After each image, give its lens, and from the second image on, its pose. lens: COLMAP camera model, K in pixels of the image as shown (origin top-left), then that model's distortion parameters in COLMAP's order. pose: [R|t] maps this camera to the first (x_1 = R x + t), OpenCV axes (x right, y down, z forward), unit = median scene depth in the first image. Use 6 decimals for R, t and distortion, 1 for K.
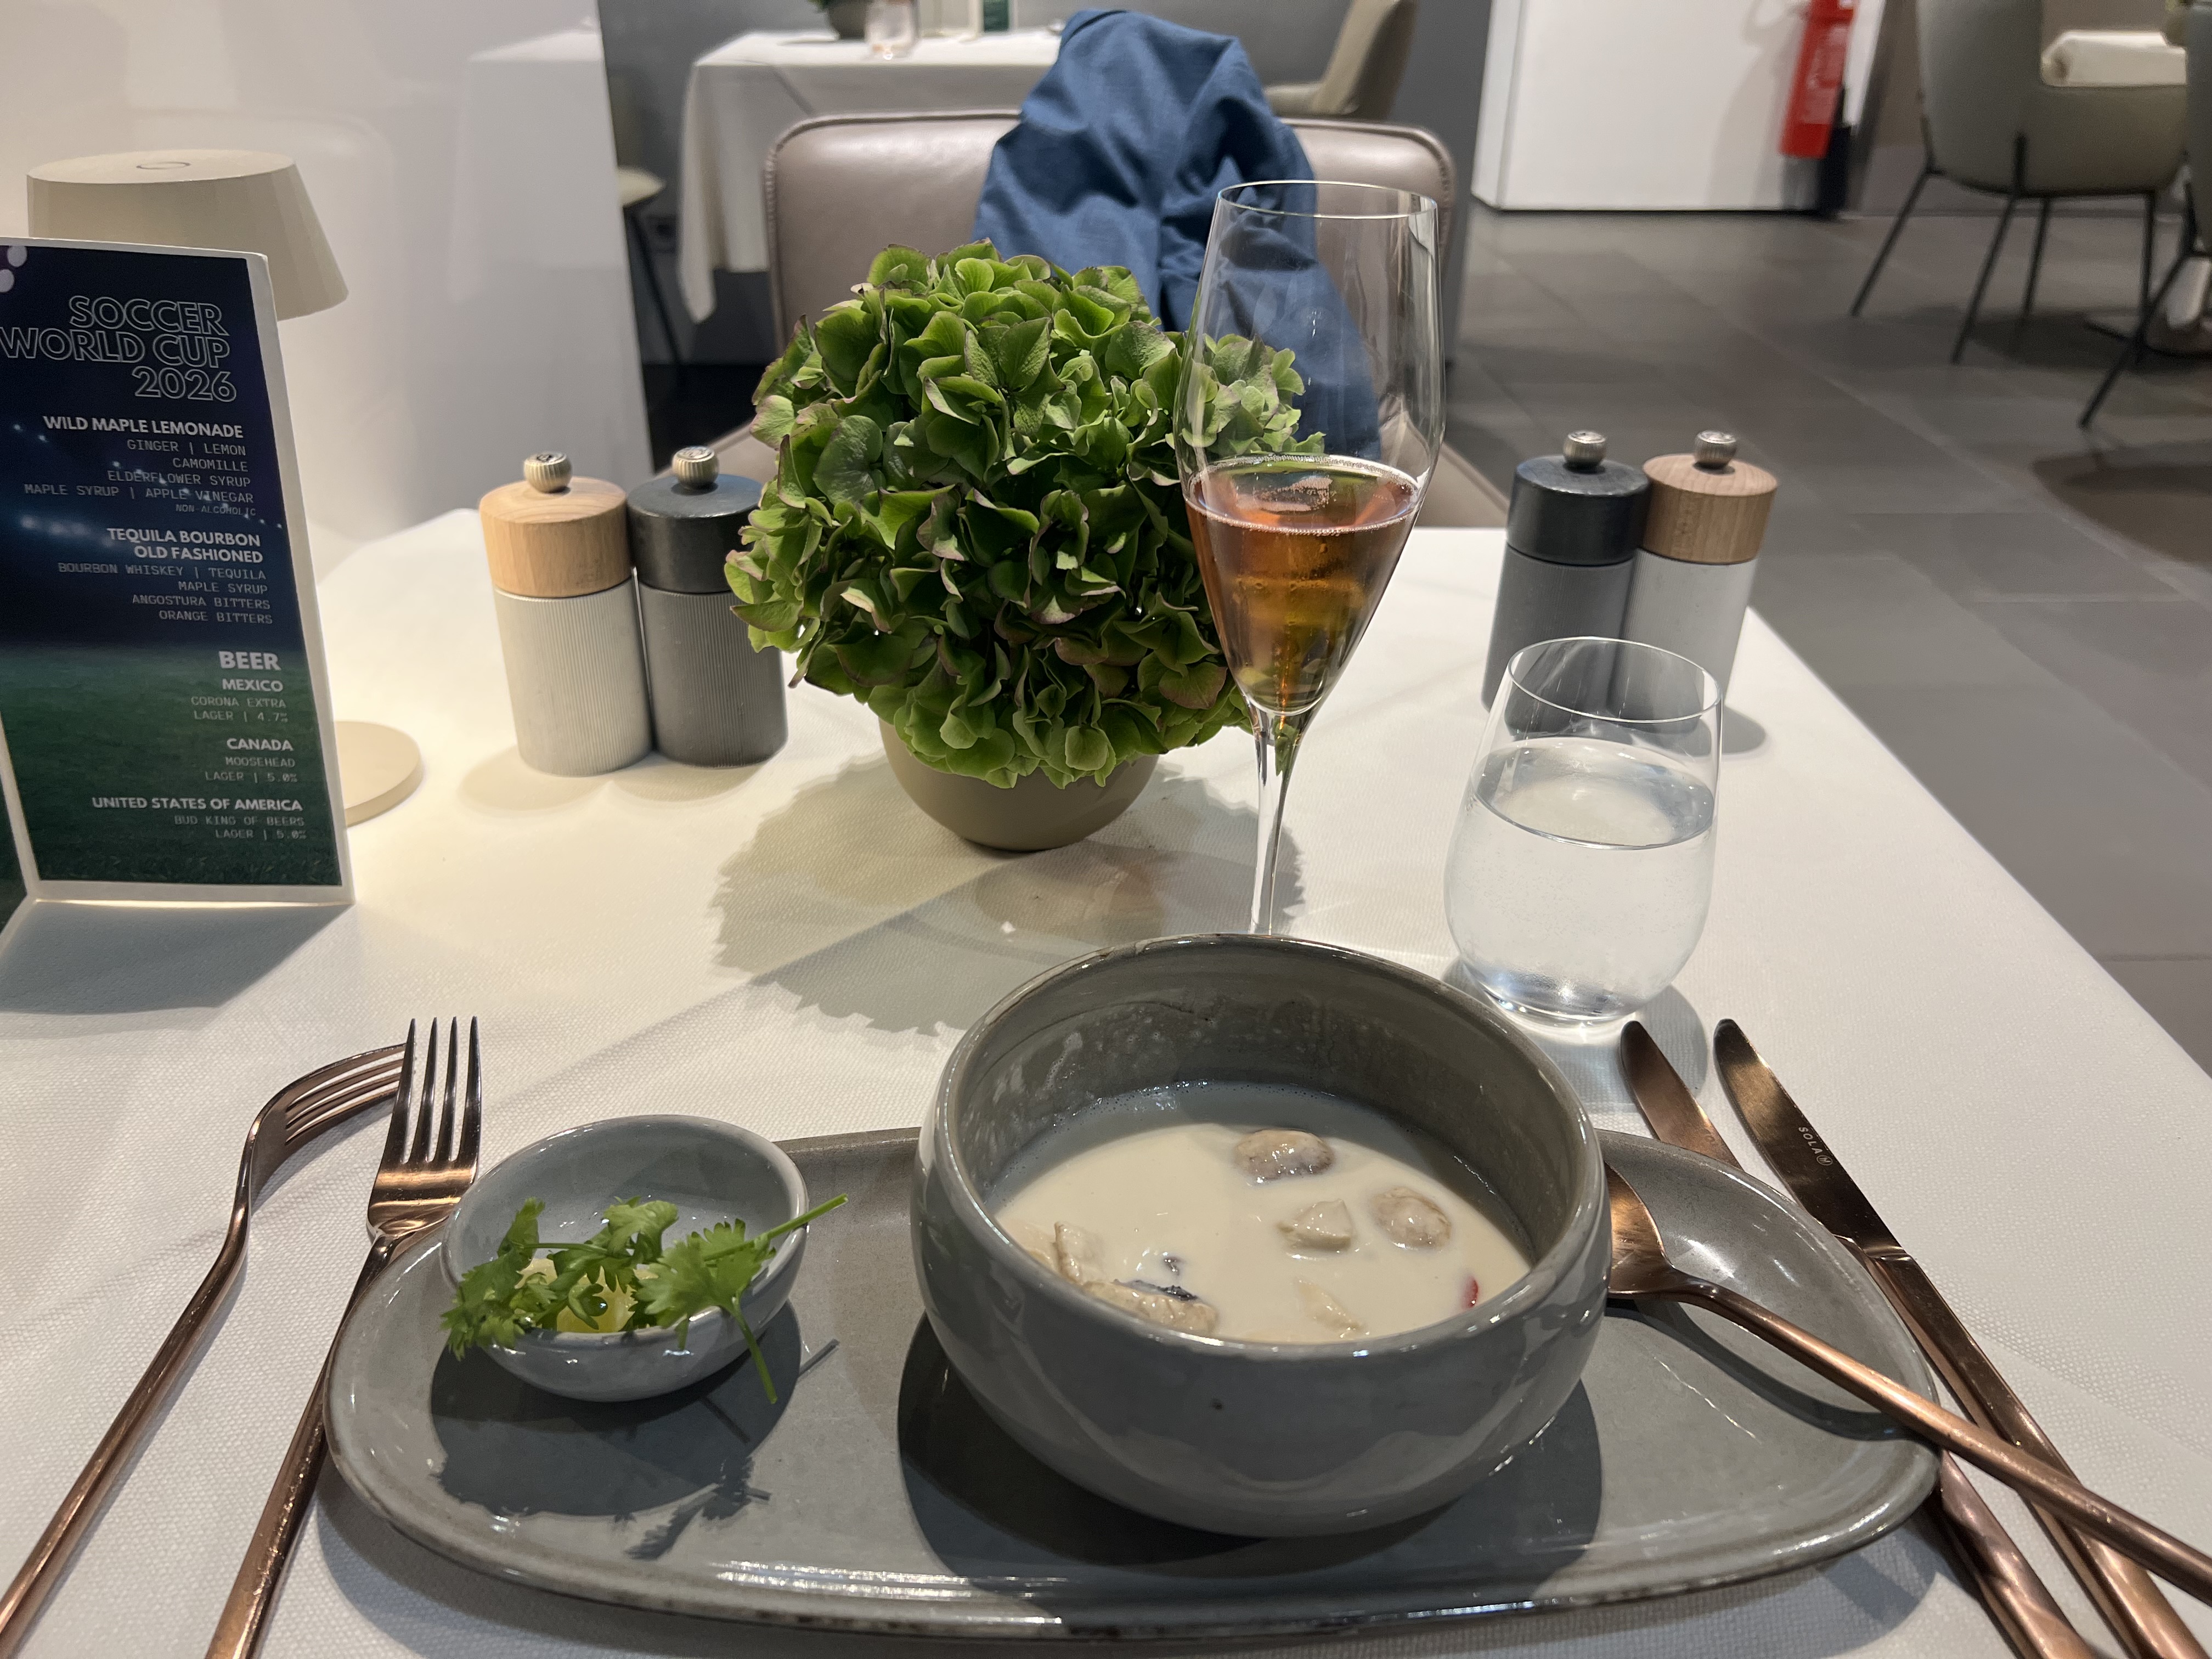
lens RADIAL K [[1690.1, 0, 1049.5], [0, 1690.1, 828.9], [0, 0, 1]] dist [-0.006095, -0.001029]
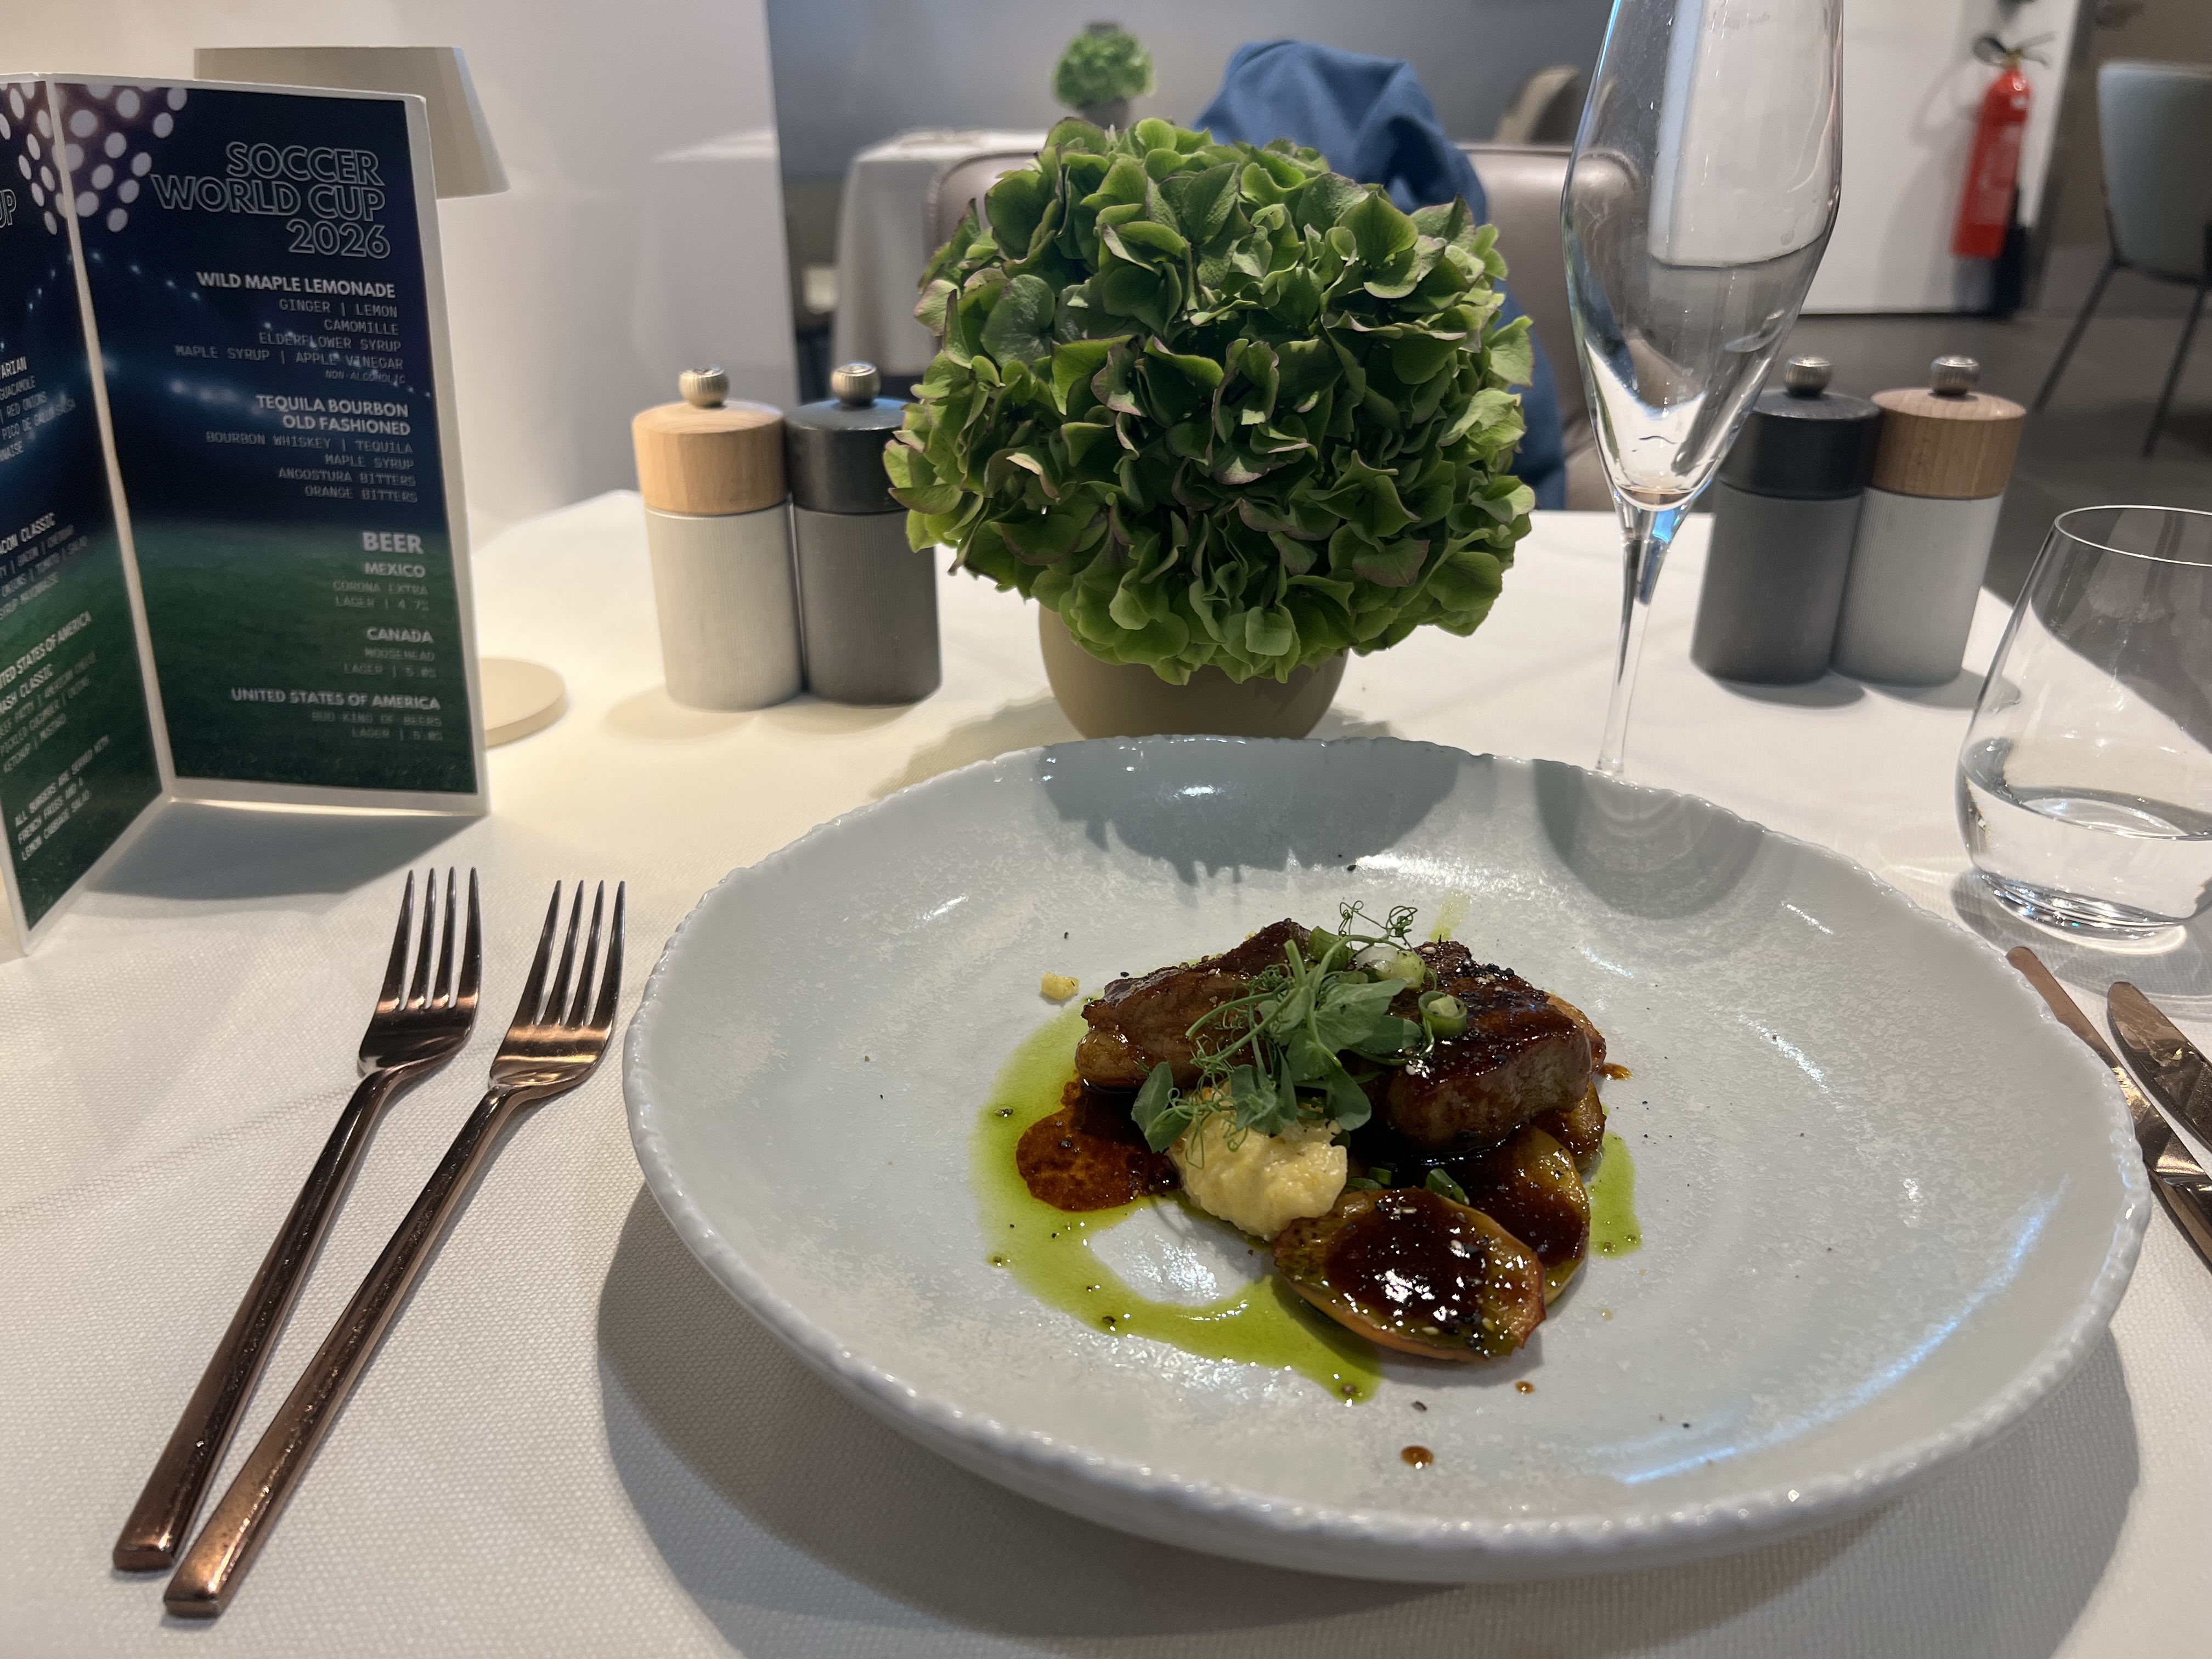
lens RADIAL K [[1690.1, 0, 1049.5], [0, 1690.1, 828.9], [0, 0, 1]] dist [-0.006095, -0.001029]
pose [[0.996292, 0.019554, -0.083784, -0.017688], [-0.024436, 0.998038, -0.057647, 0.113985], [0.082493, 0.059481, 0.994815, 0.085841]]
